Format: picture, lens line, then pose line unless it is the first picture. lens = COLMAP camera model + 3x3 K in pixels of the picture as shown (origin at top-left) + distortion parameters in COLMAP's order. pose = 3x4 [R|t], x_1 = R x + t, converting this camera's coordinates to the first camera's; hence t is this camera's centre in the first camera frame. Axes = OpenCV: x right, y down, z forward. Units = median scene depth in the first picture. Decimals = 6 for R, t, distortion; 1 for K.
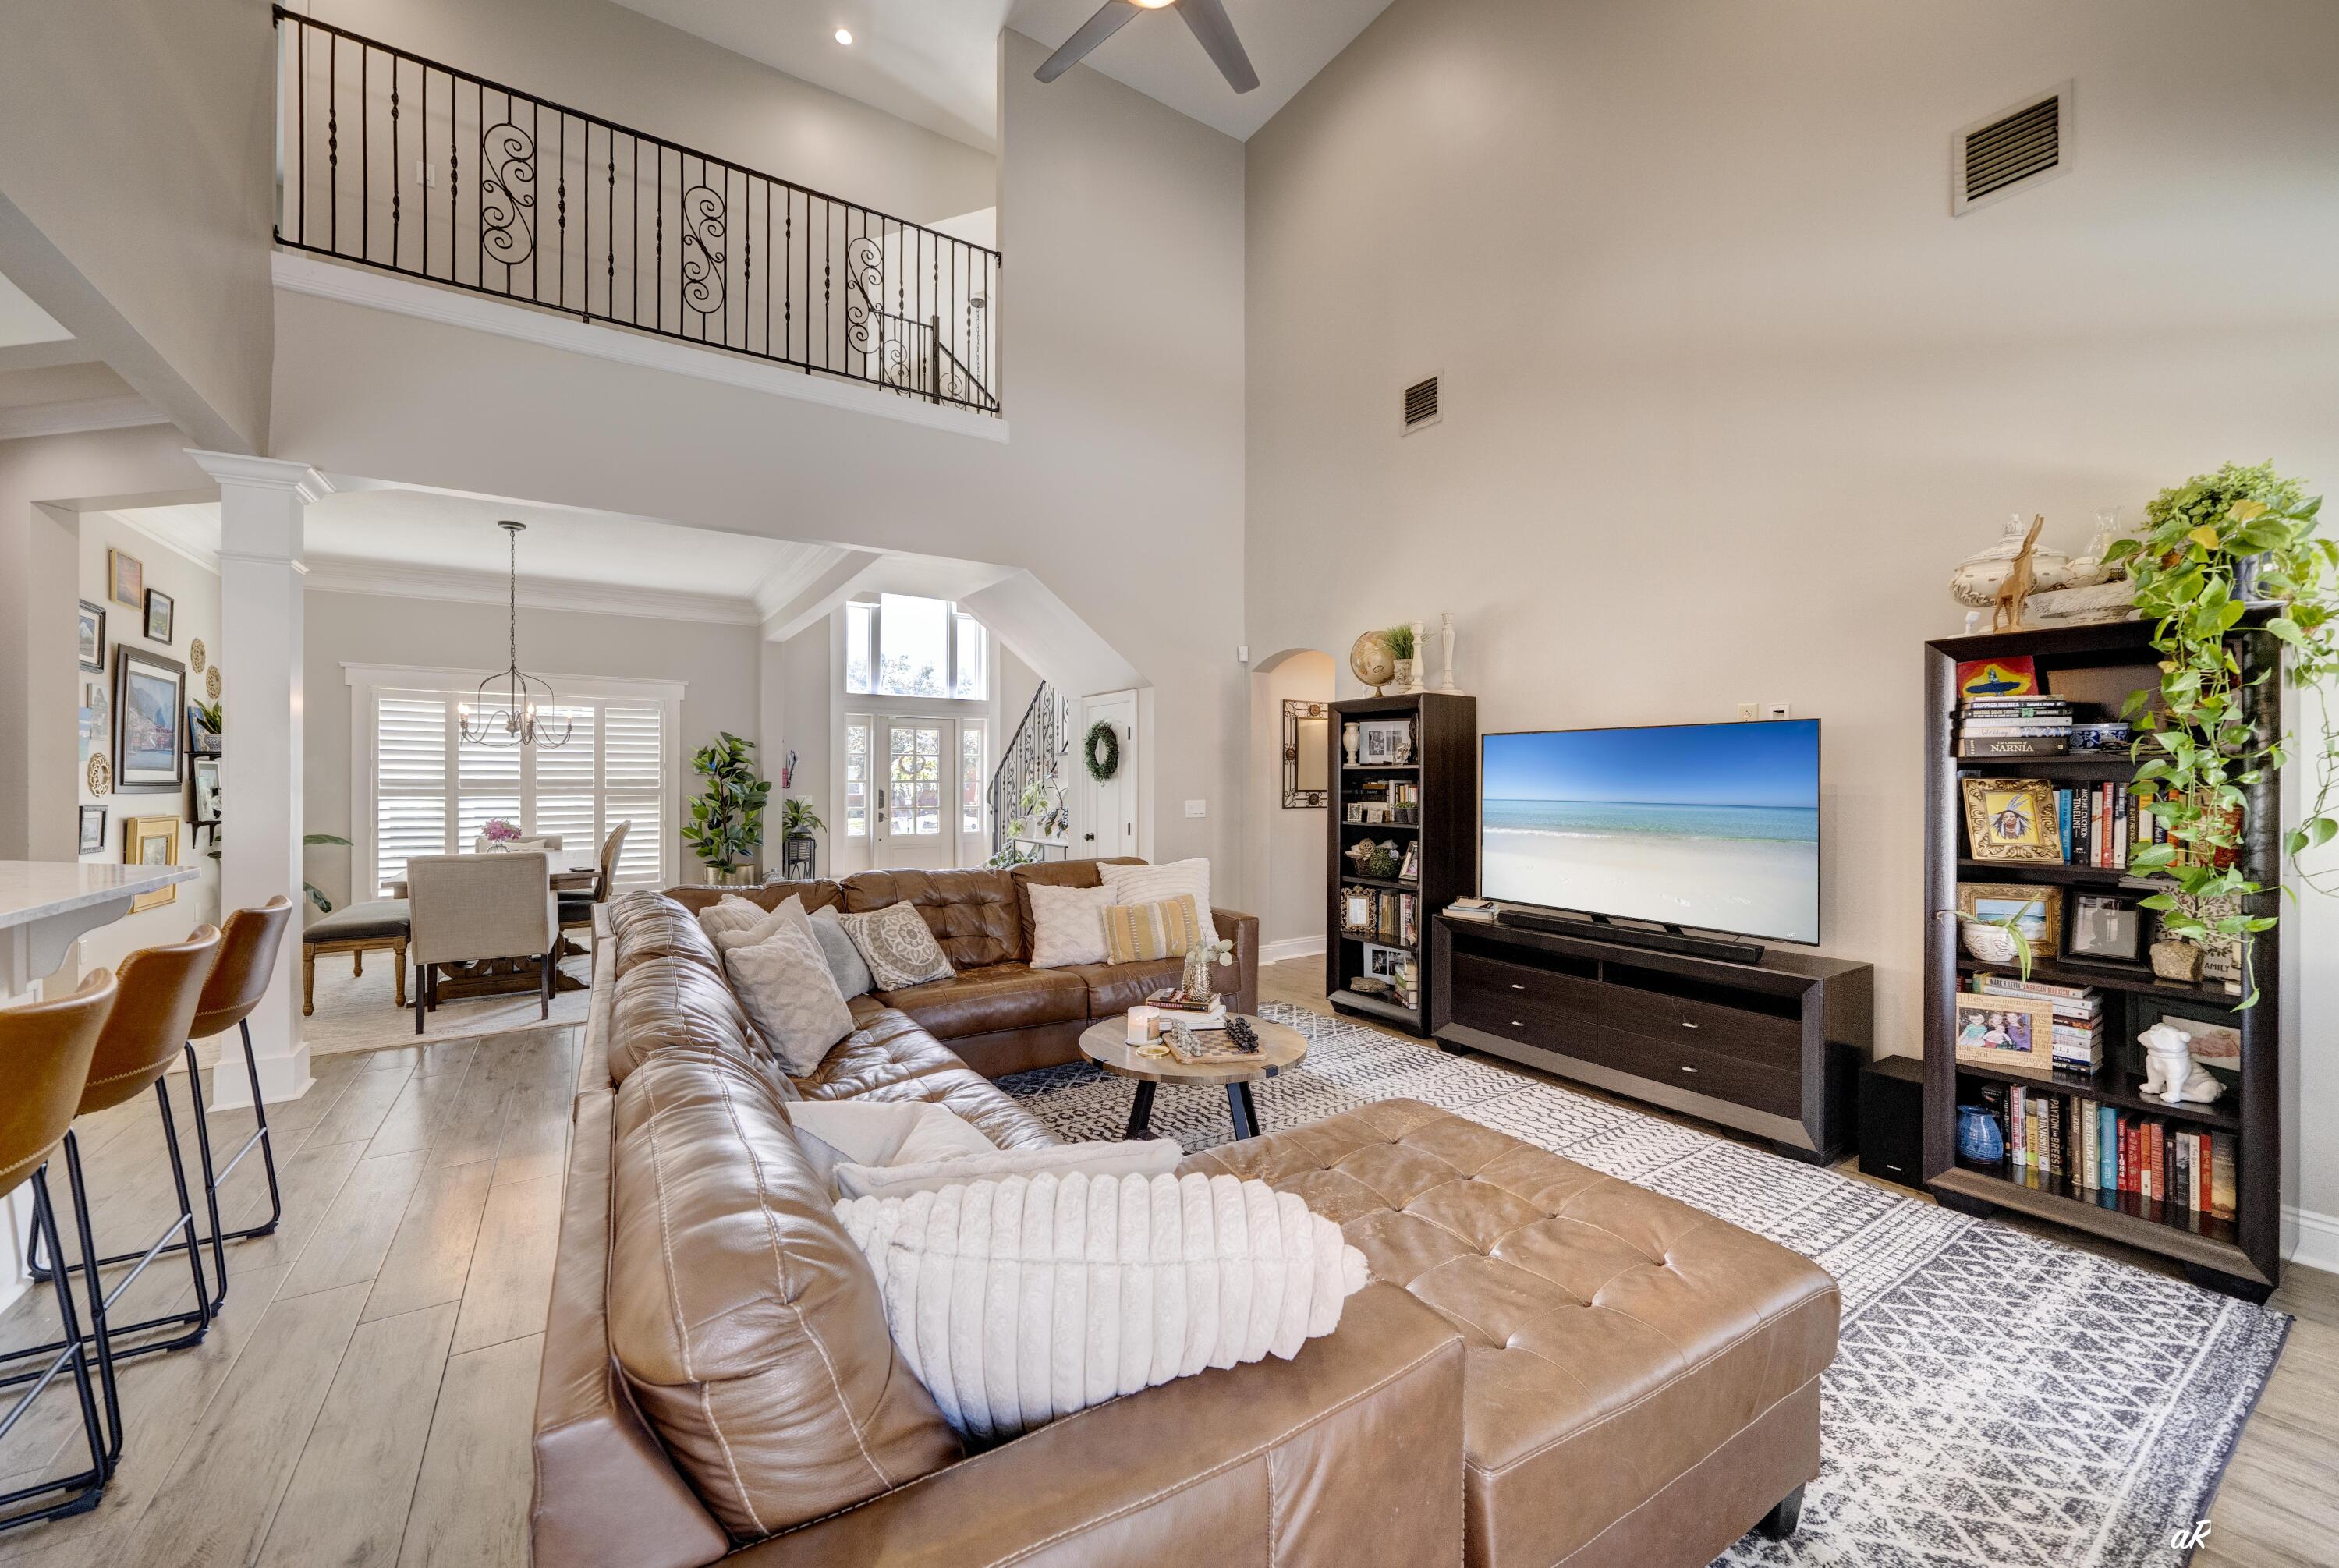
lens RADIAL K [[901.5, 0, 1157.0], [0, 901.5, 781.4], [0, 0, 1]] dist [0.001207, 0.000032]
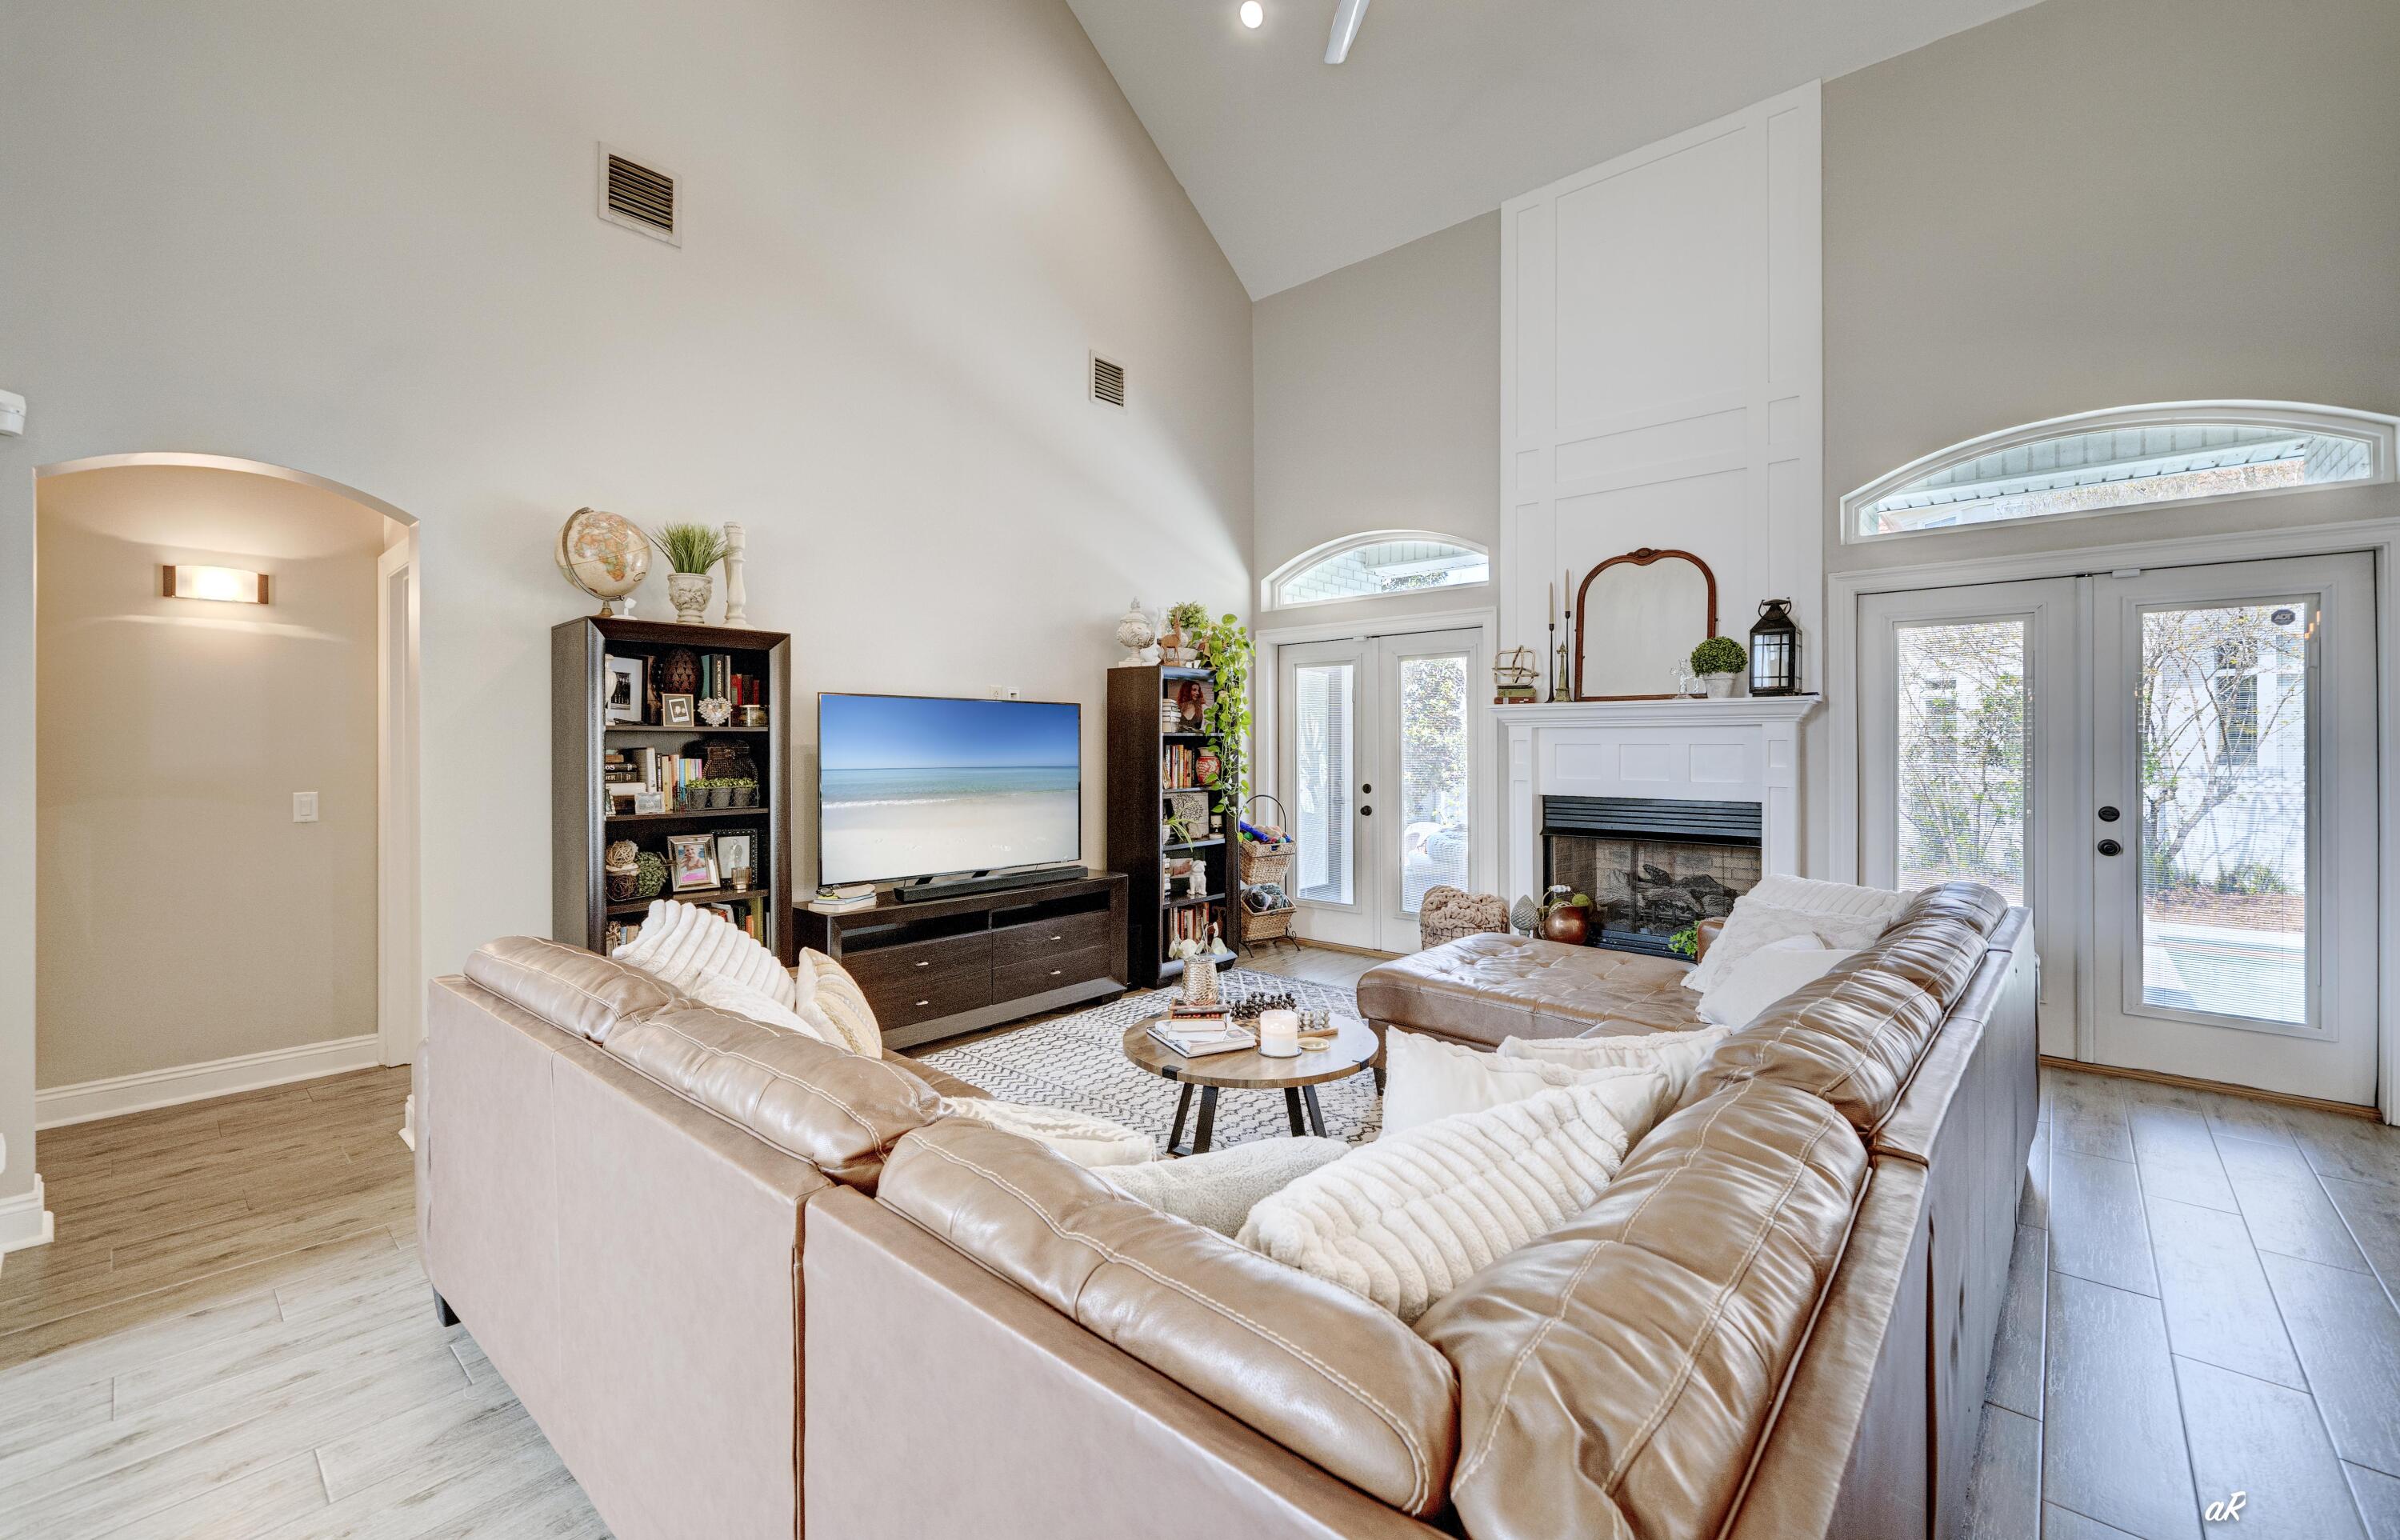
lens RADIAL K [[971.8, 0, 1186.8], [0, 971.8, 751.0], [0, 0, 1]] dist [-0.002133, -0.000062]
pose [[-0.261154, -0.007288, 0.965270, -0.717215], [0.001126, 0.999969, 0.007855, -0.005738], [-0.965296, 0.003139, -0.261138, 1.076468]]
